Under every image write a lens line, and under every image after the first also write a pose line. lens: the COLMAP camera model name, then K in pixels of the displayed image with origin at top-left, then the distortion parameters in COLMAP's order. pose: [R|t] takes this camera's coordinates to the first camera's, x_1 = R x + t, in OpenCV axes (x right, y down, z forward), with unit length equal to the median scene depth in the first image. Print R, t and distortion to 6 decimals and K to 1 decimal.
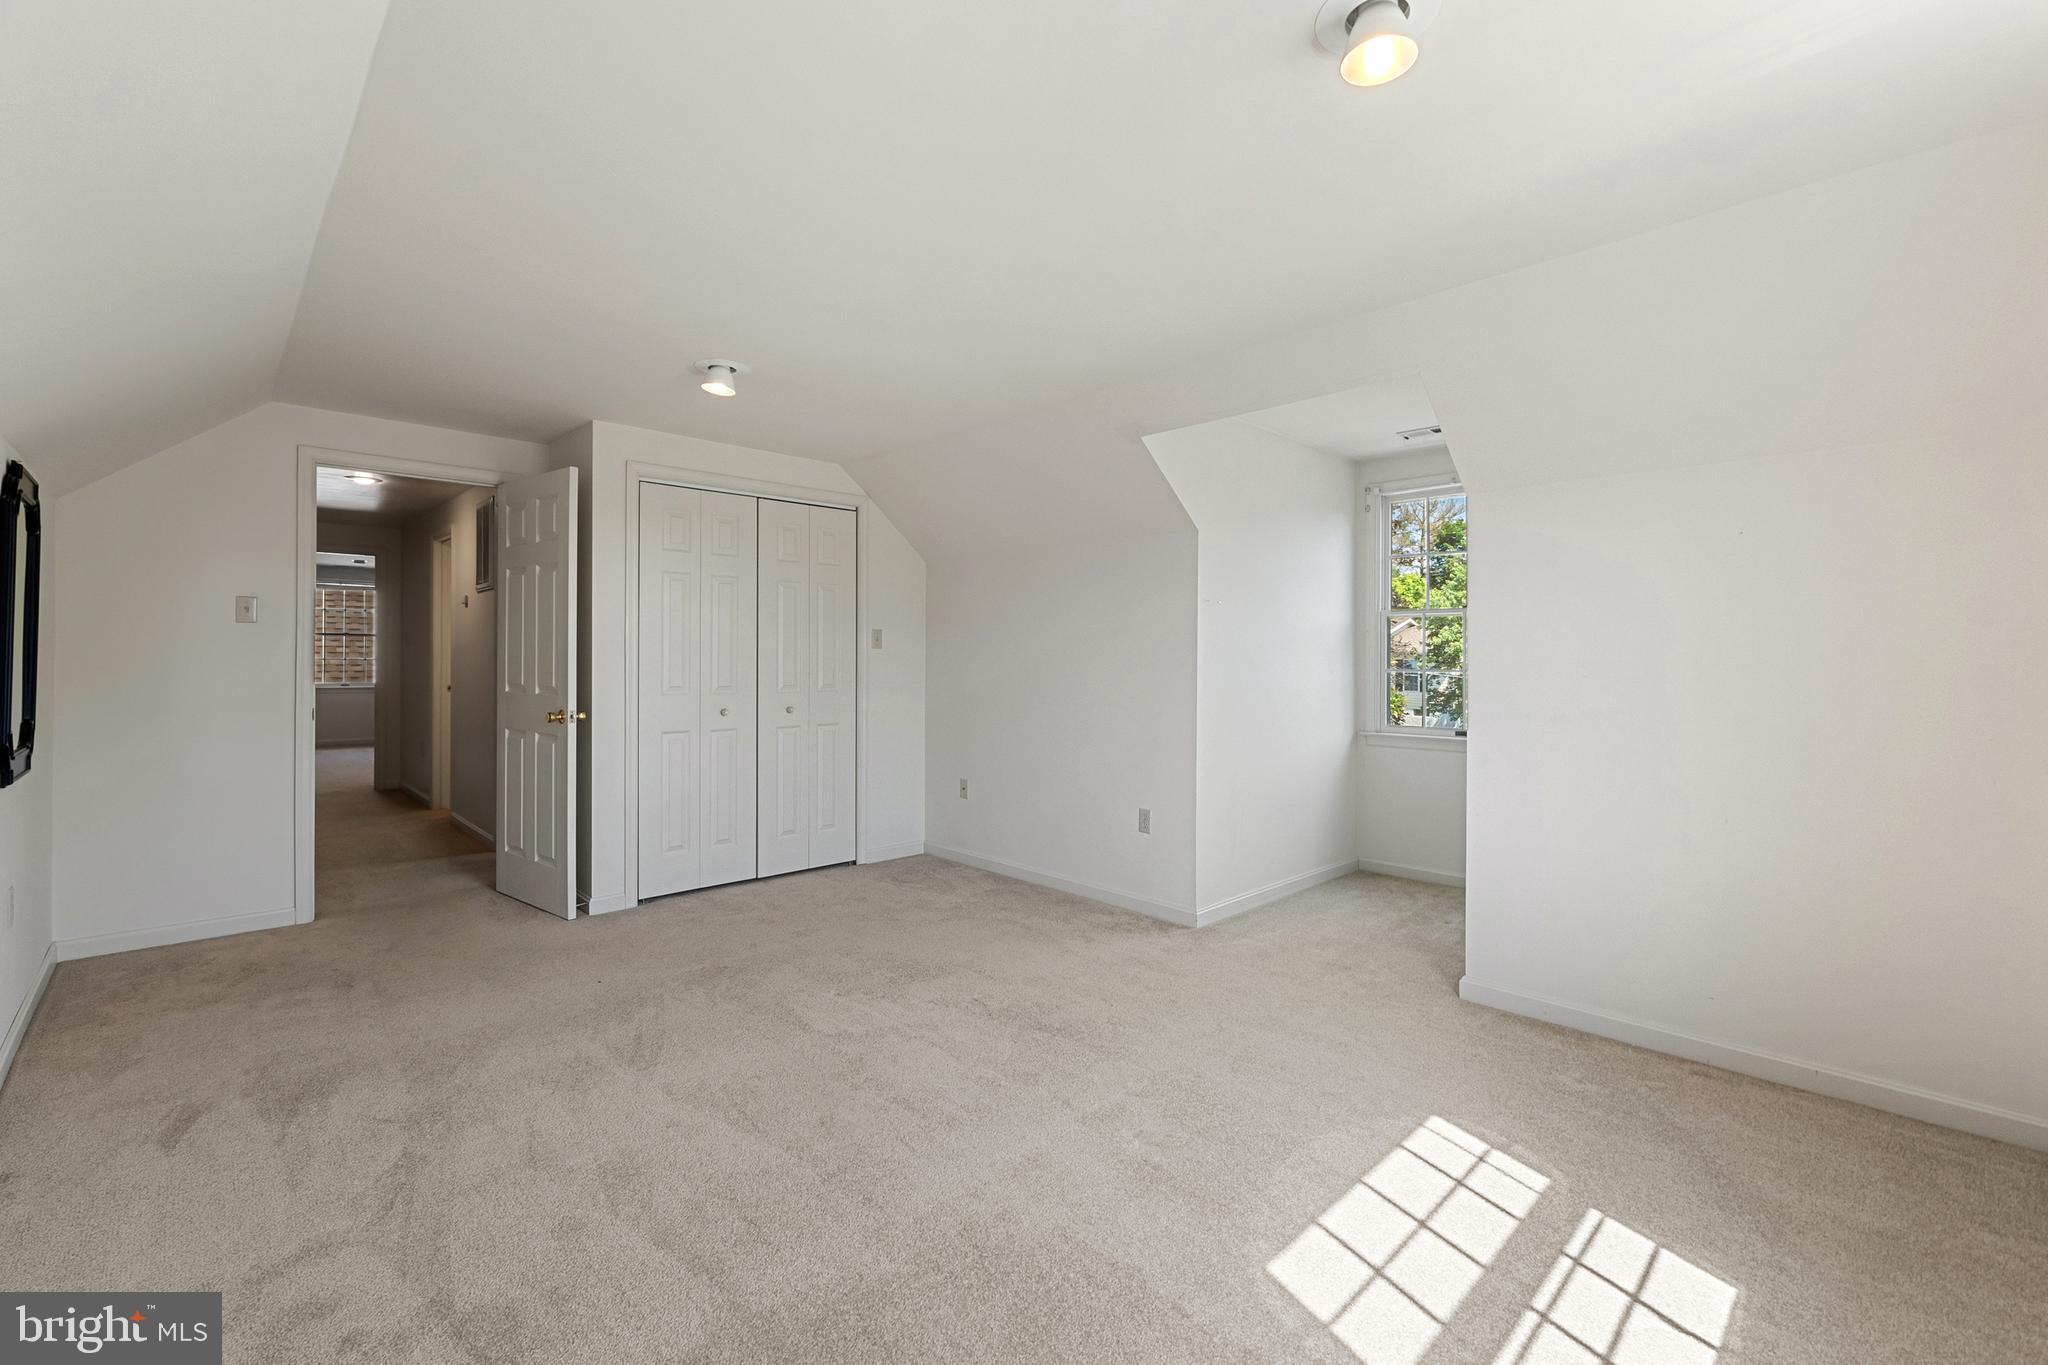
lens RADIAL K [[876.2, 0, 1020.4], [0, 876.2, 677.6], [0, 0, 1]] dist [0.000786, 0.000007]
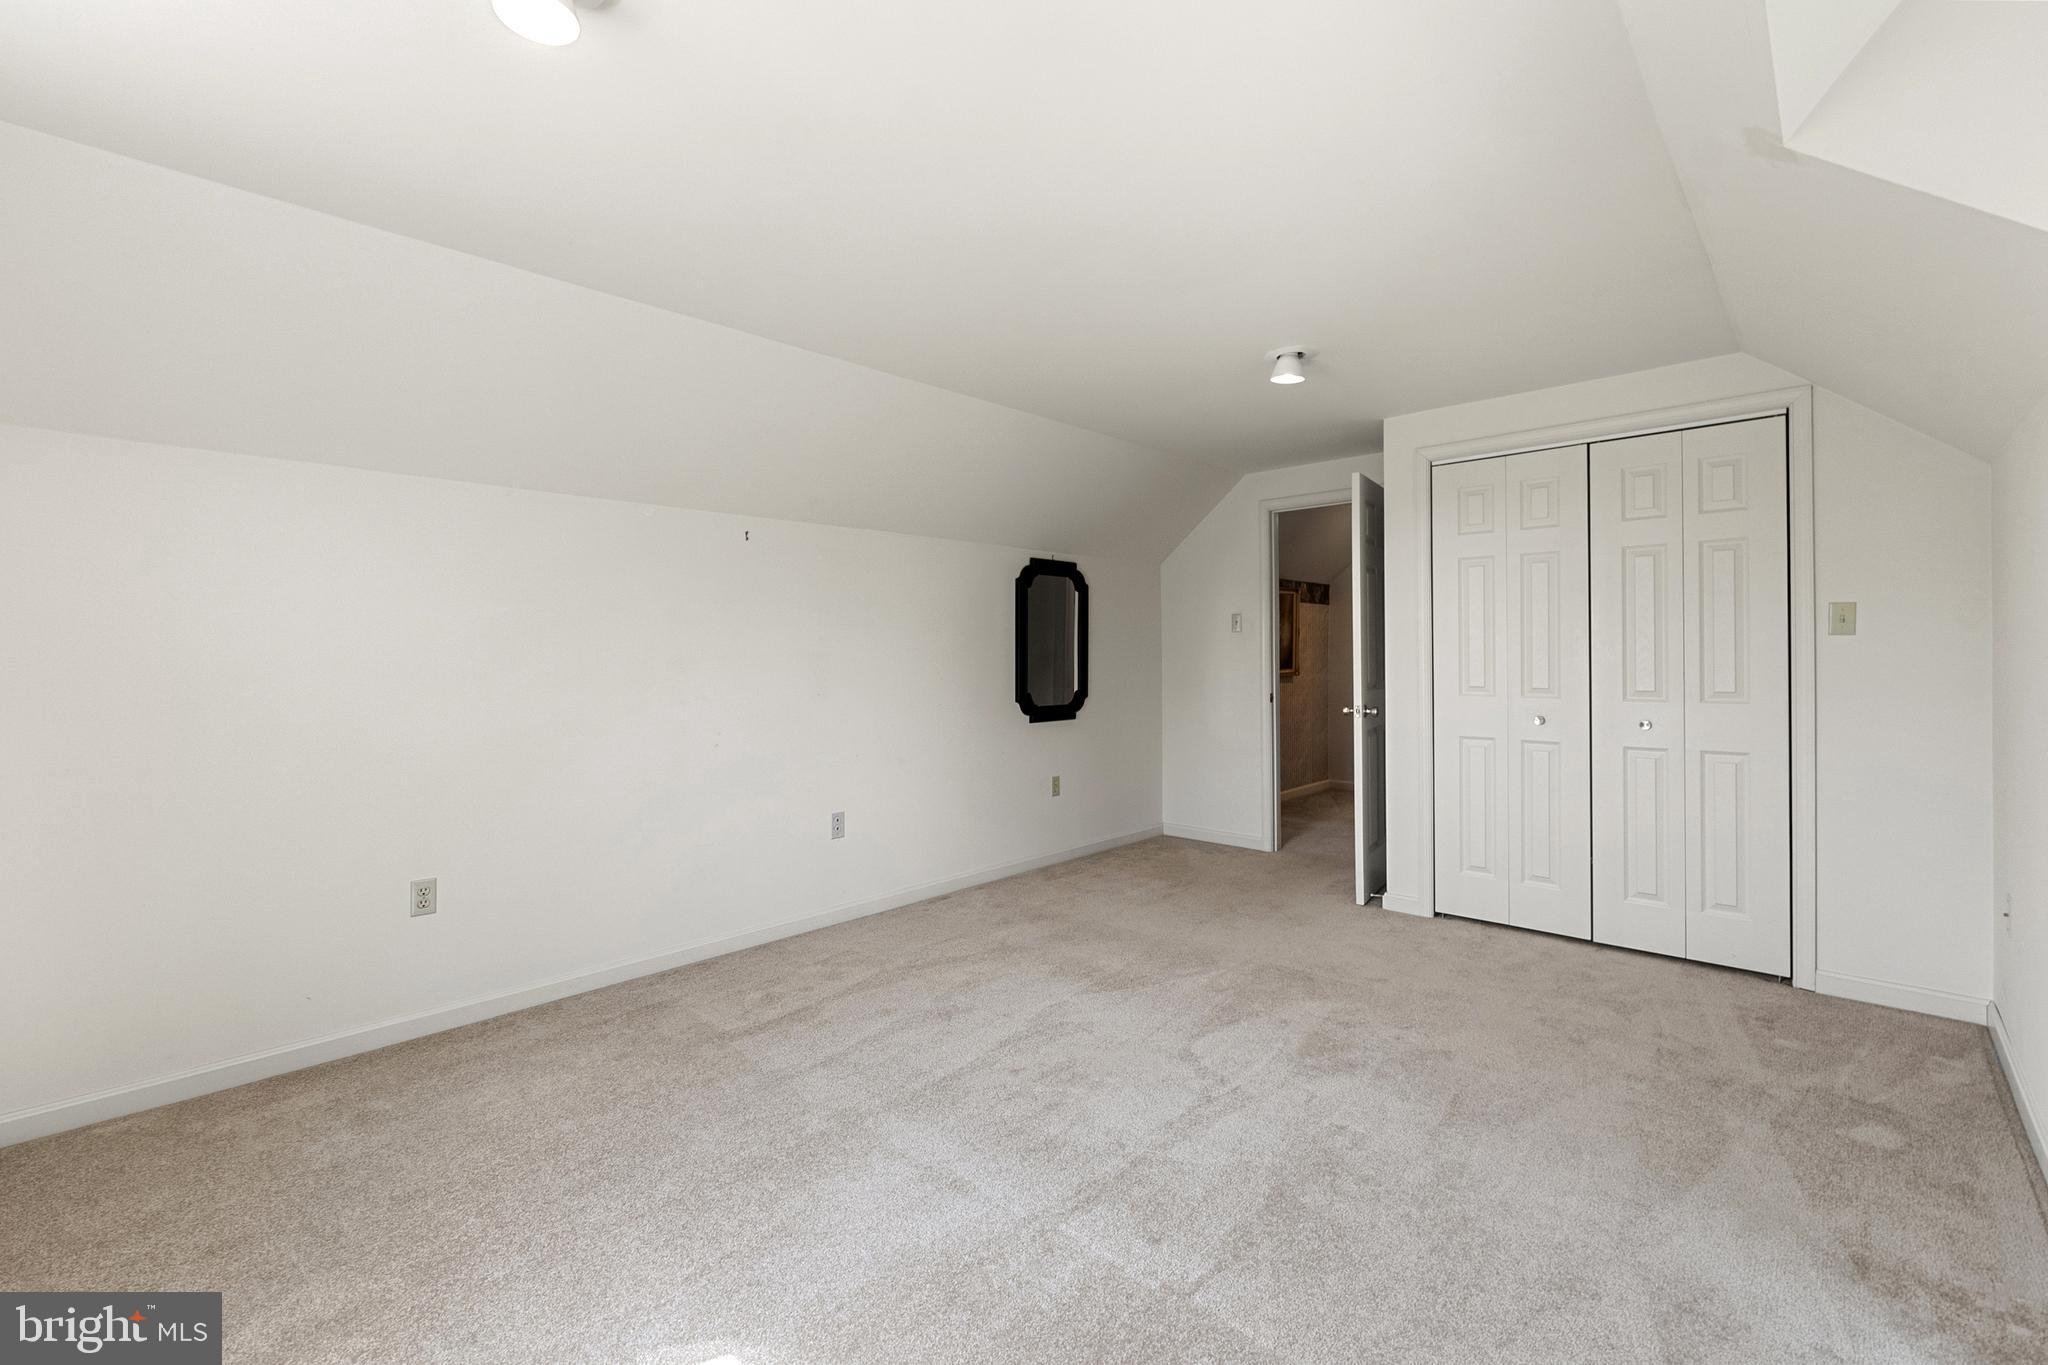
lens RADIAL K [[876.2, 0, 1004.8], [0, 876.2, 665.7], [0, 0, 1]] dist [0.000786, 0.000007]
pose [[0.040622, 0.011192, -0.999112, 0.488374], [-0.012983, 0.999859, 0.010672, -0.014327], [0.999090, 0.012538, 0.040762, 0.505939]]
